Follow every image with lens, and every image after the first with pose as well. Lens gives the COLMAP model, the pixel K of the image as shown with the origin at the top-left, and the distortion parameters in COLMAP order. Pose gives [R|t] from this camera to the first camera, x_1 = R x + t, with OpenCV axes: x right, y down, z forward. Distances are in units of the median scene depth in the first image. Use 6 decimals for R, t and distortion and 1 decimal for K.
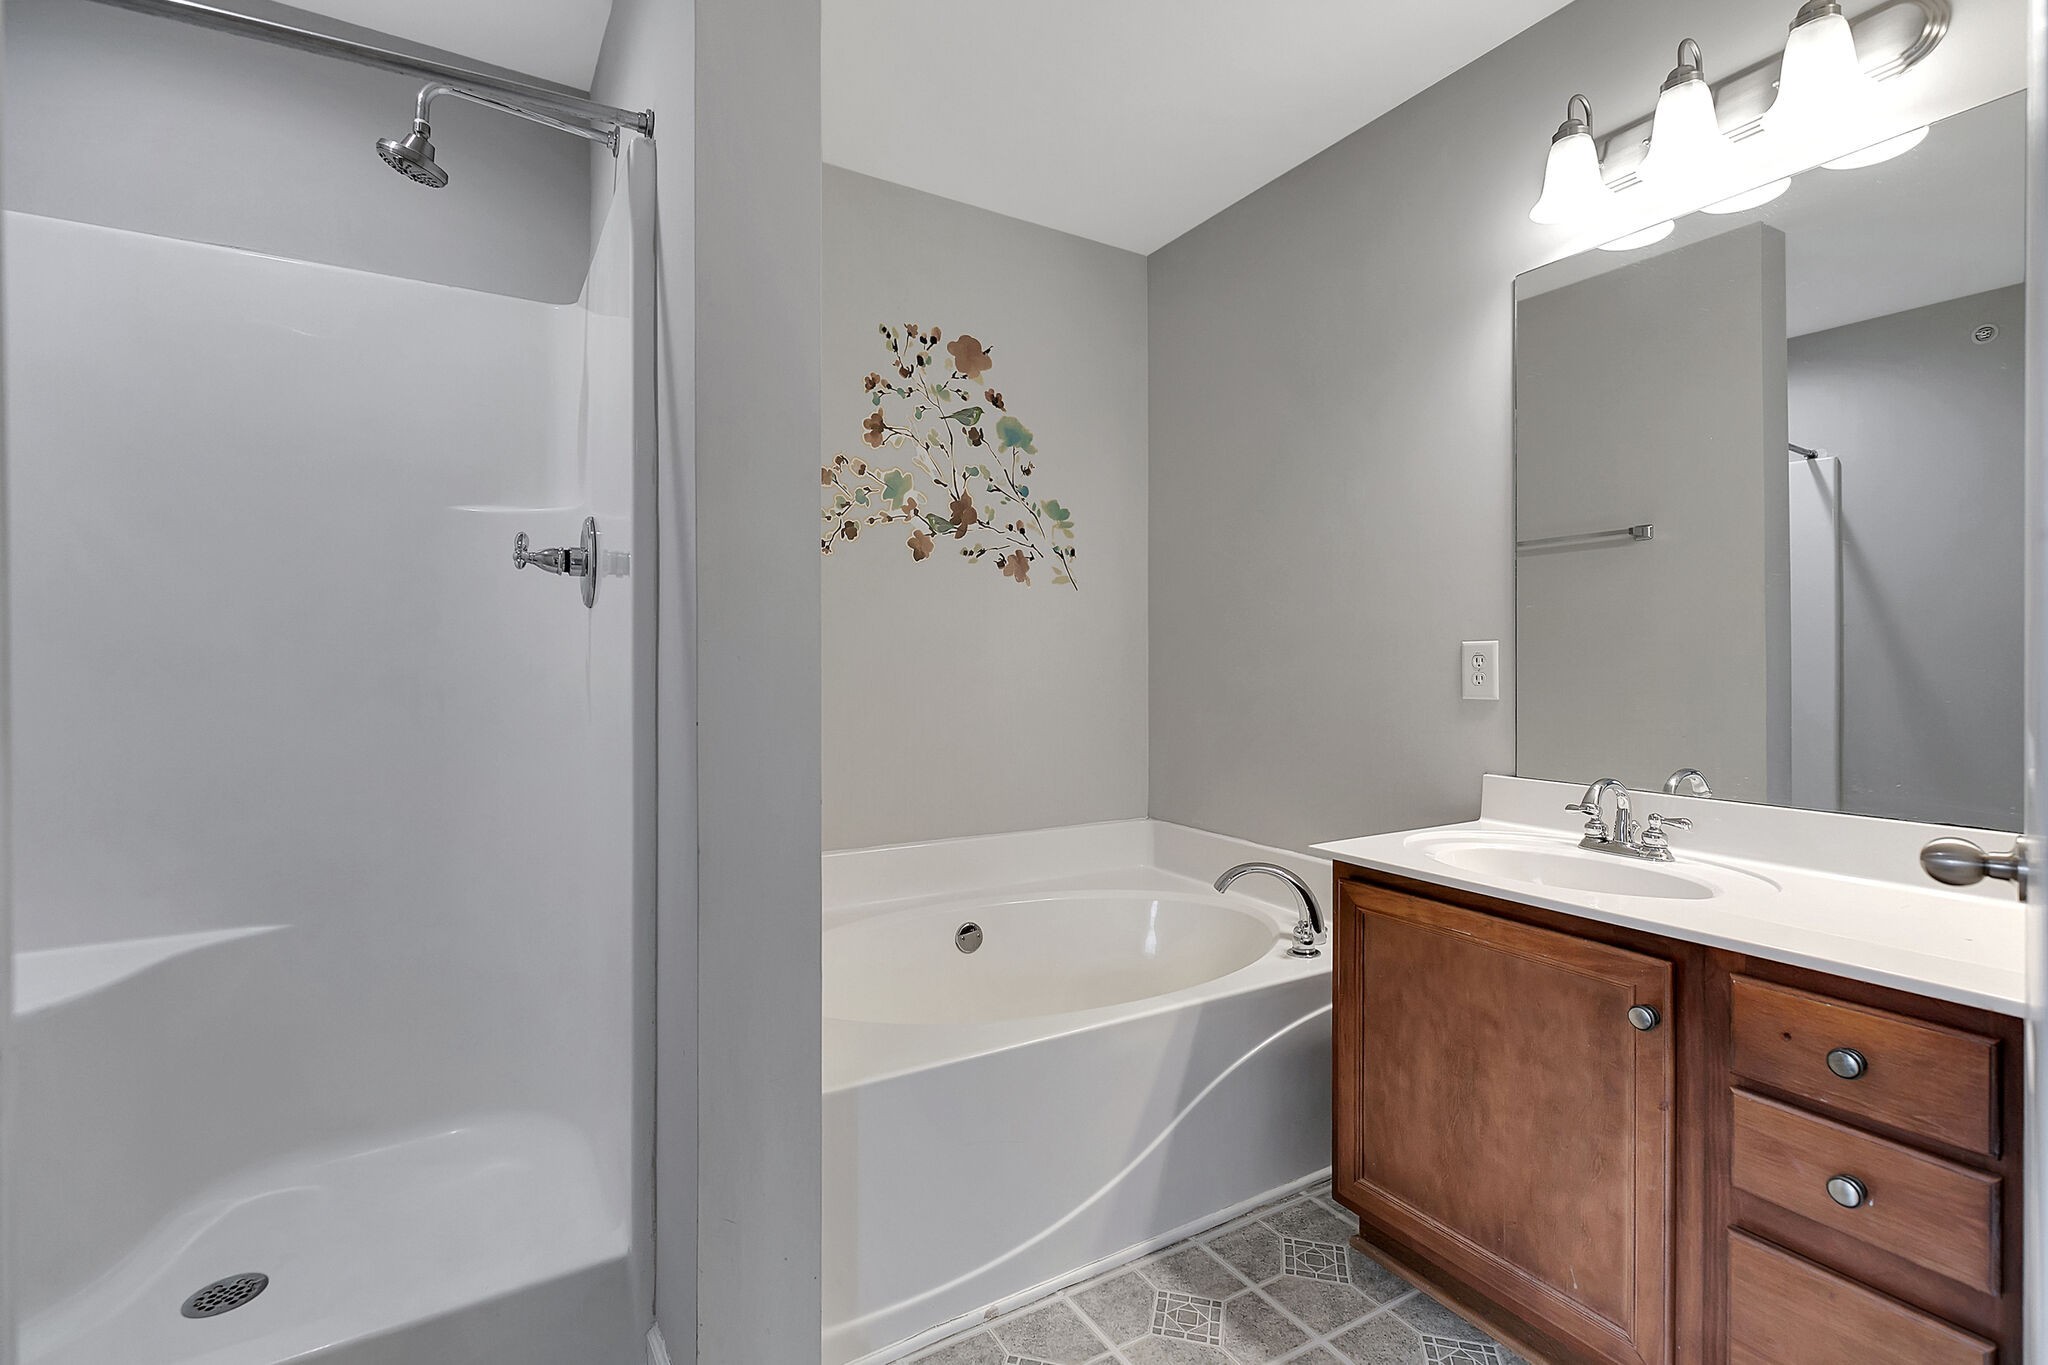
lens RADIAL K [[933.8, 0, 1018.9], [0, 933.8, 671.7], [0, 0, 1]] dist [0.012685, -0.000329]
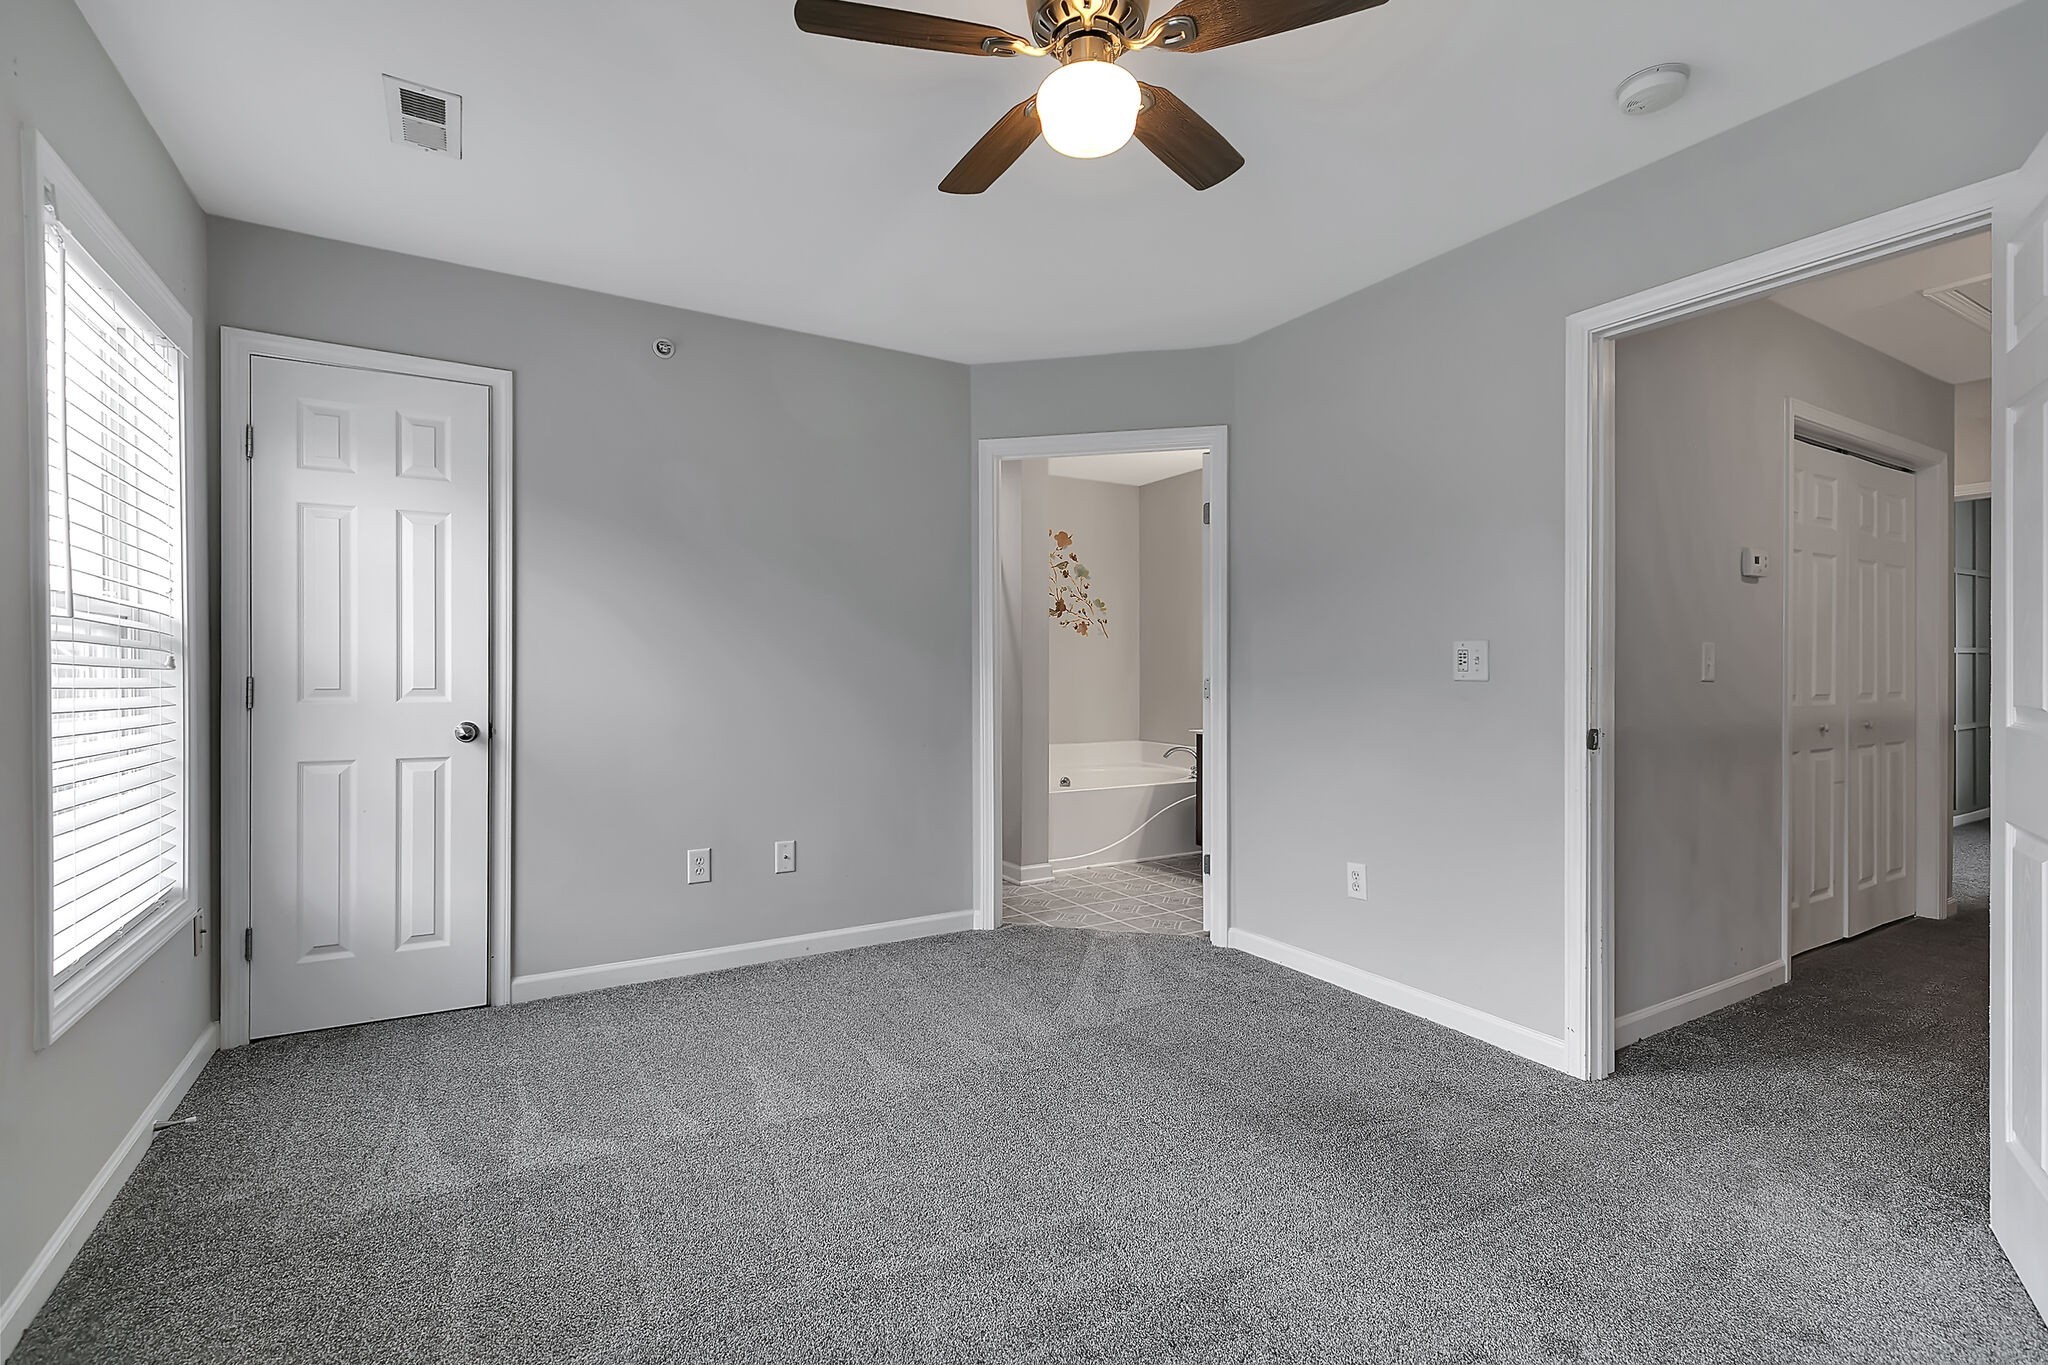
lens RADIAL K [[933.8, 0, 1023.2], [0, 933.8, 673.4], [0, 0, 1]] dist [0.012685, -0.000329]
pose [[0.999995, -0.001408, 0.002693, -0.156960], [0.001415, 0.999995, -0.002731, 0.004431], [-0.002689, 0.002735, 0.999993, -1.324172]]
